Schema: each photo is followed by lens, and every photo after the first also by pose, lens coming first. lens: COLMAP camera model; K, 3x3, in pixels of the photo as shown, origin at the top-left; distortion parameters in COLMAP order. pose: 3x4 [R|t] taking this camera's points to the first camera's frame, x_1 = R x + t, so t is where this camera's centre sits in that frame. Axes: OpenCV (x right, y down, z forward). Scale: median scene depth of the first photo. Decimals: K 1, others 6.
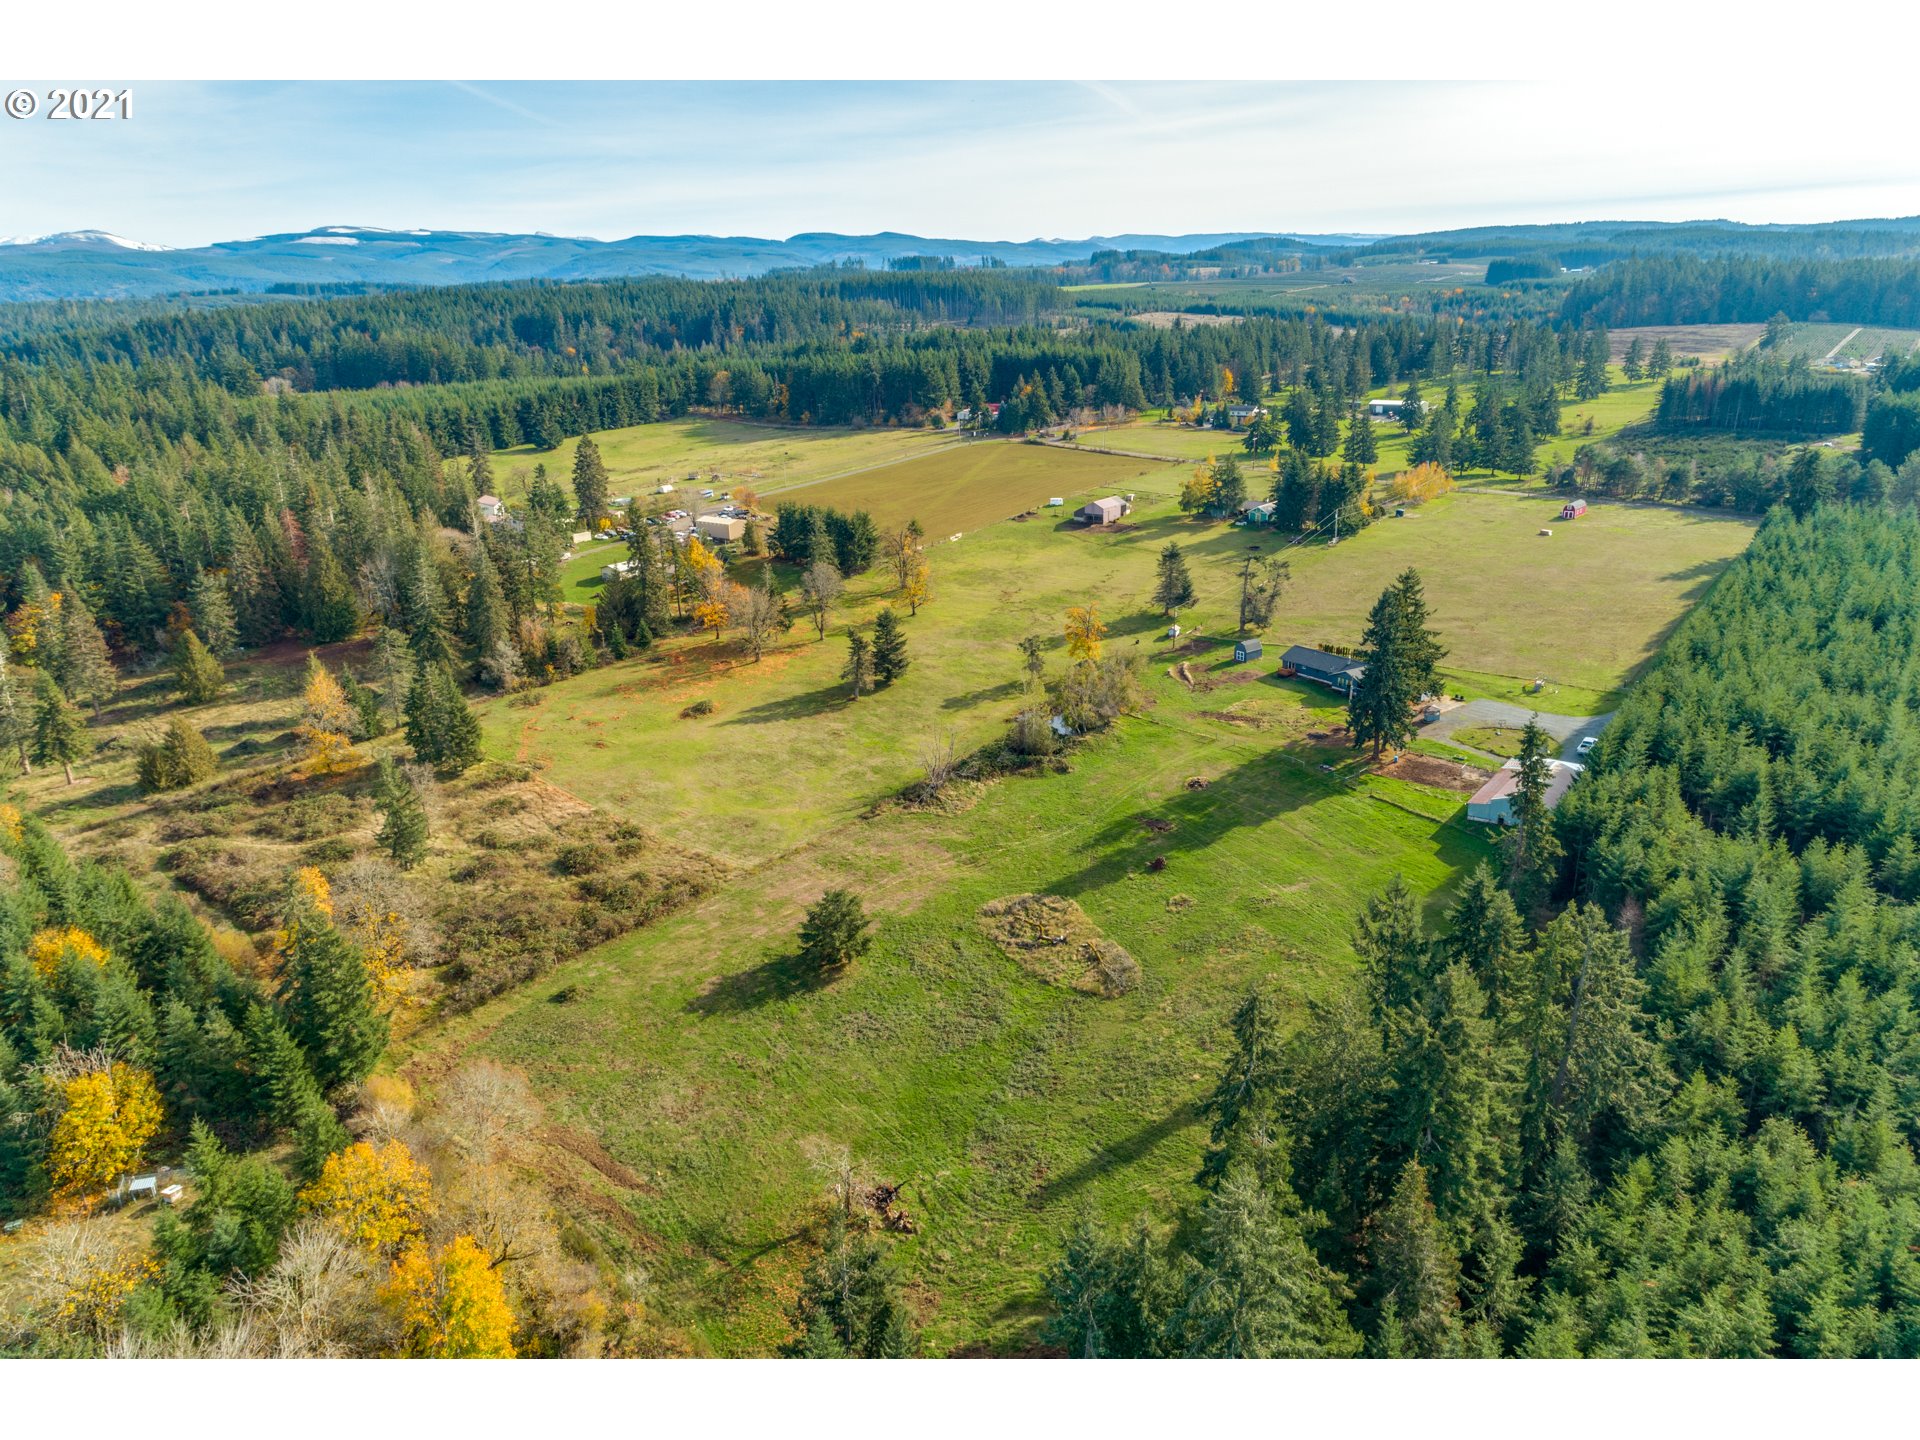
lens RADIAL K [[1295.4, 0, 964.3], [0, 1295.4, 716.0], [0, 0, 1]] dist [0.028164, 0.006565]
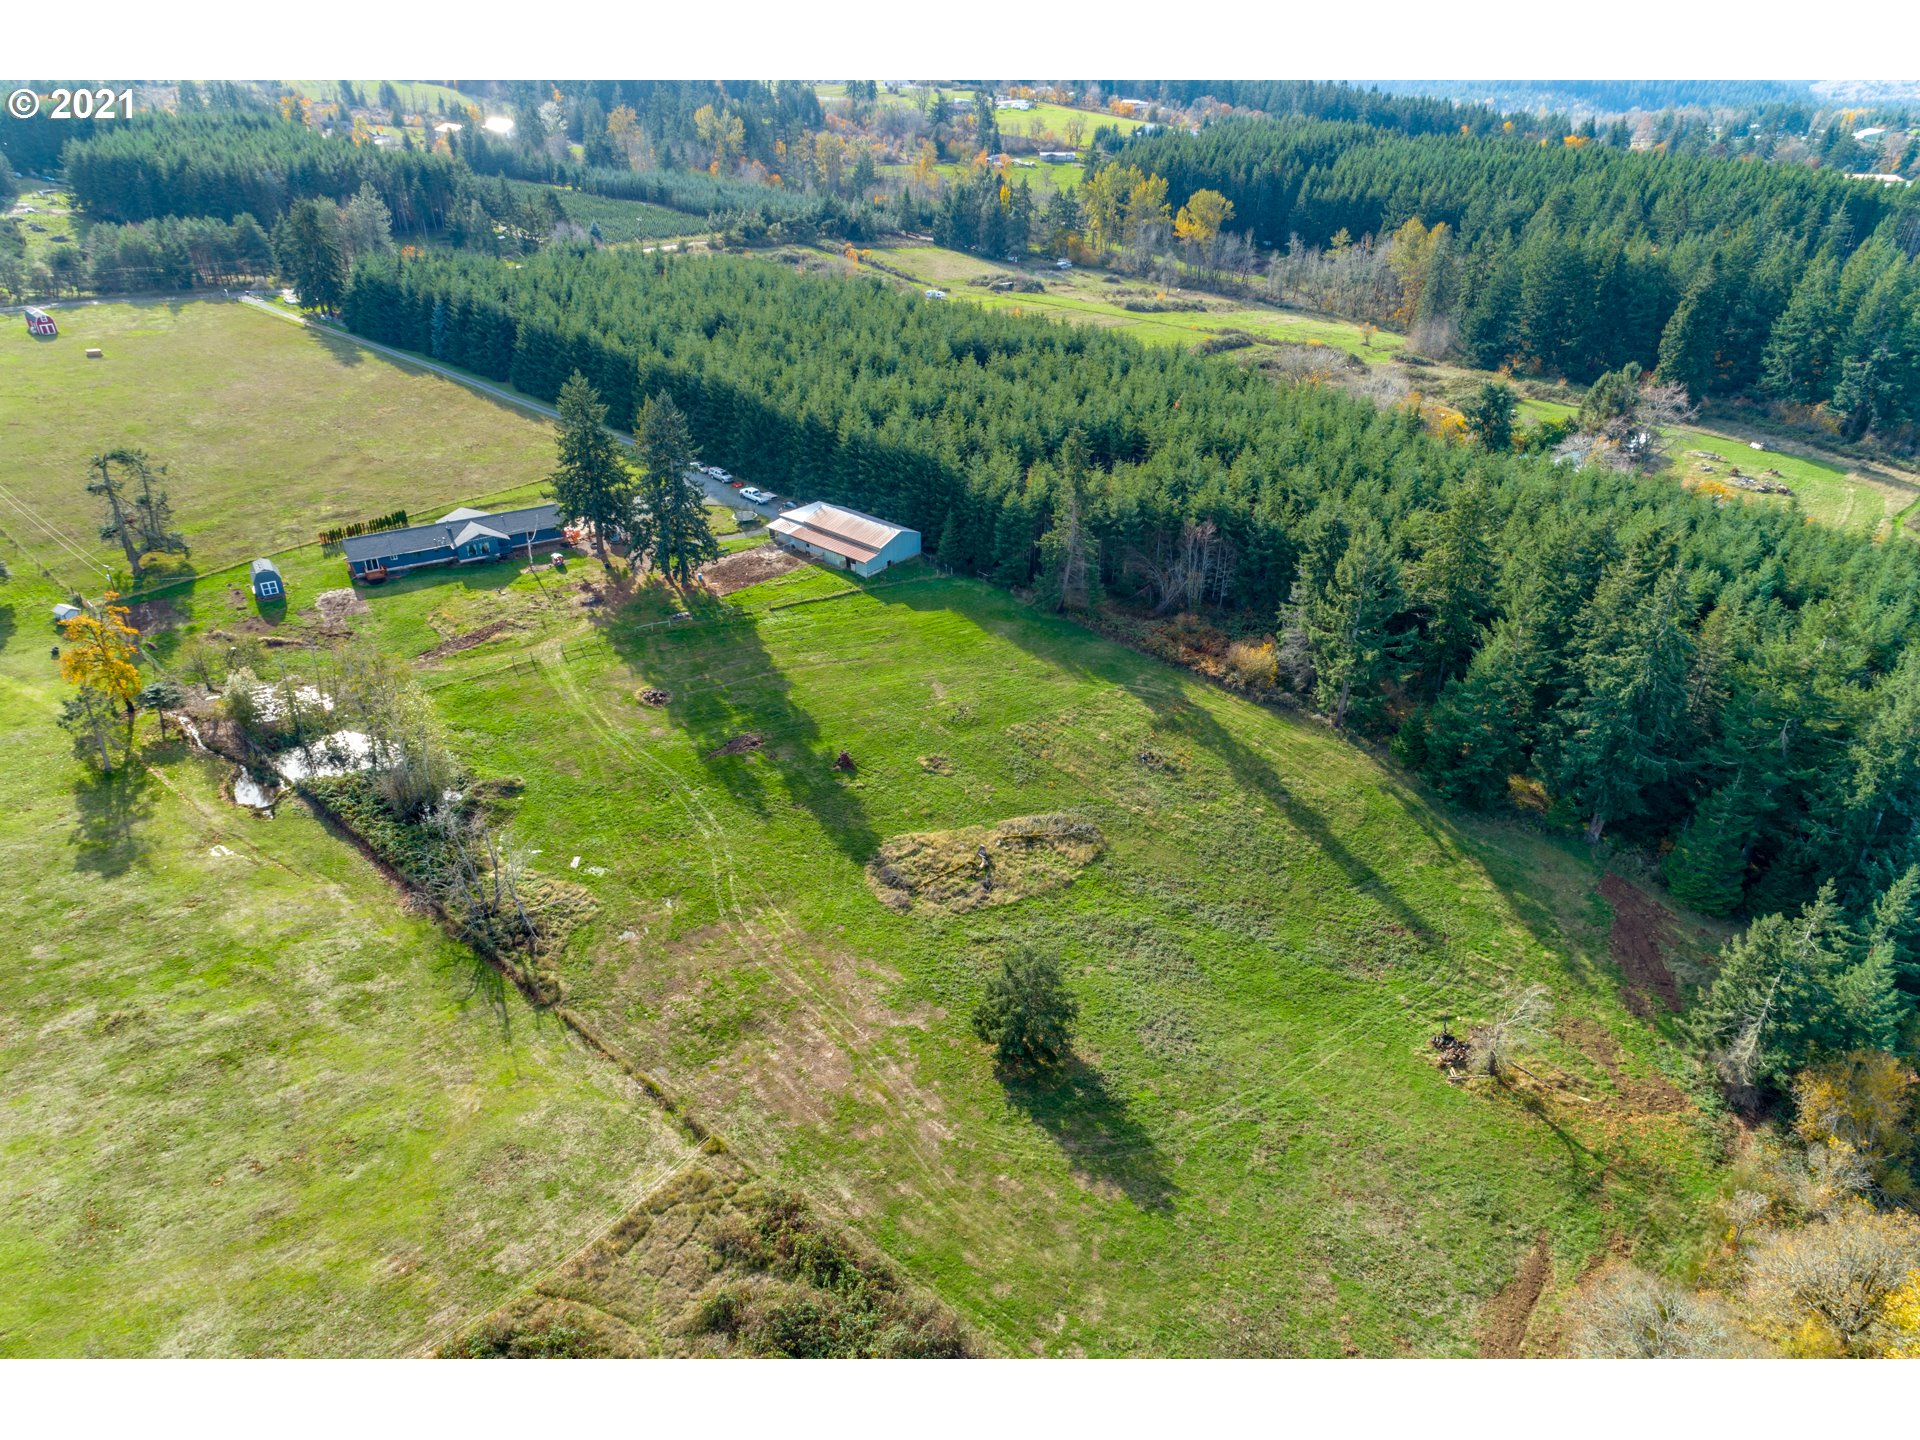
lens RADIAL K [[1295.4, 0, 957.3], [0, 1295.4, 708.7], [0, 0, 1]] dist [0.028164, 0.006565]
pose [[0.069248, -0.454406, 0.888099, -0.363492], [0.304997, 0.857253, 0.414842, -0.151469], [-0.949832, 0.242141, 0.197955, 0.489234]]
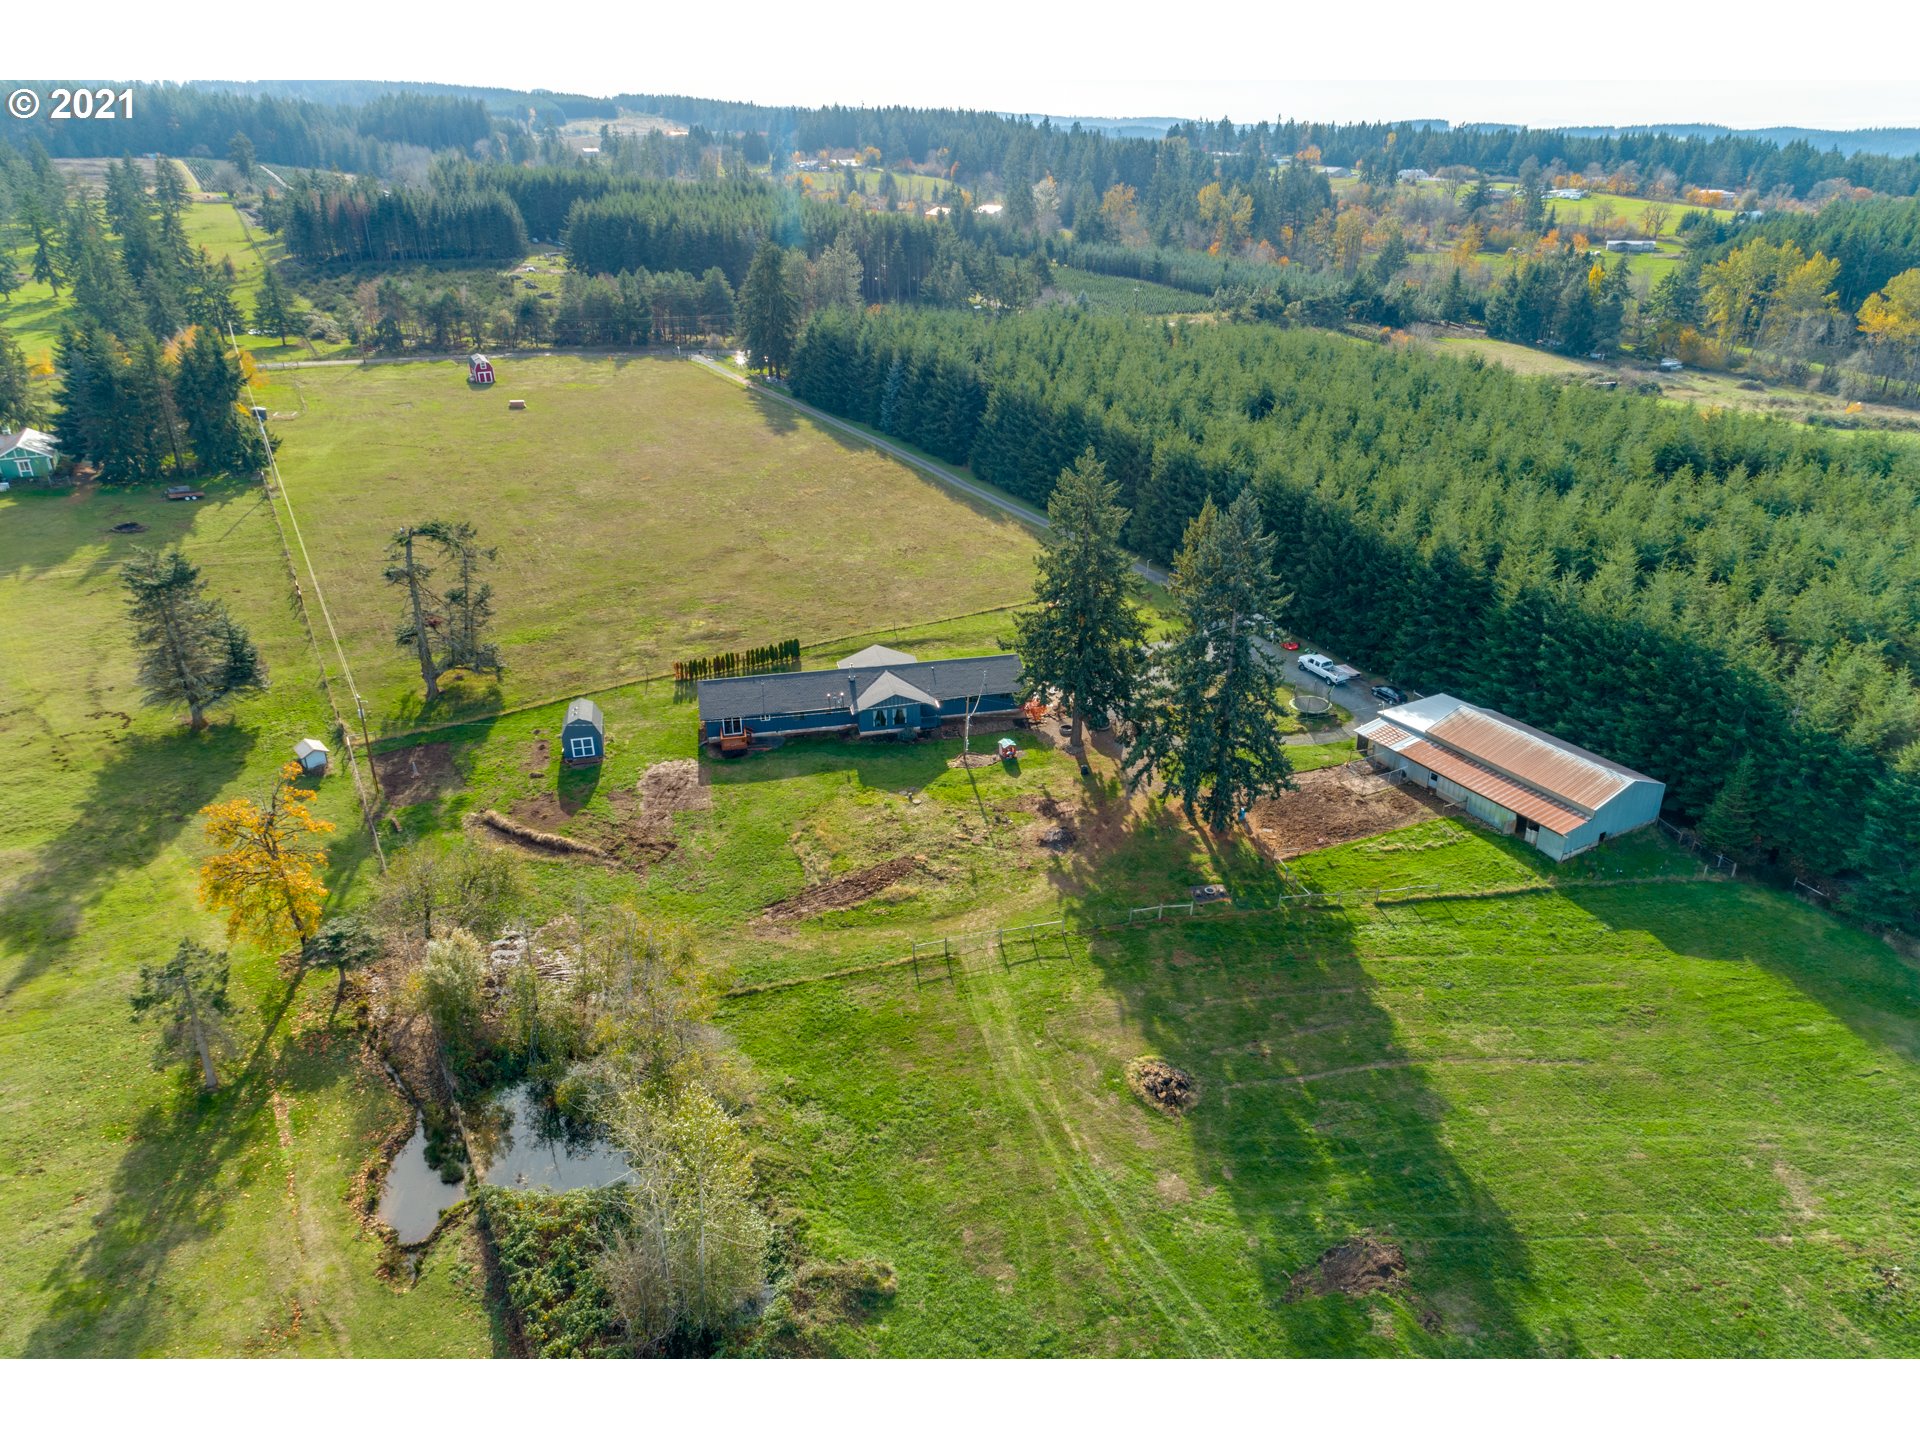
lens RADIAL K [[1295.4, 0, 943.3], [0, 1295.4, 706.3], [0, 0, 1]] dist [0.028164, 0.006565]
pose [[0.395076, -0.352810, 0.848198, -0.099216], [0.283727, 0.925033, 0.252614, -0.124007], [-0.873736, 0.140855, 0.465560, 0.623619]]
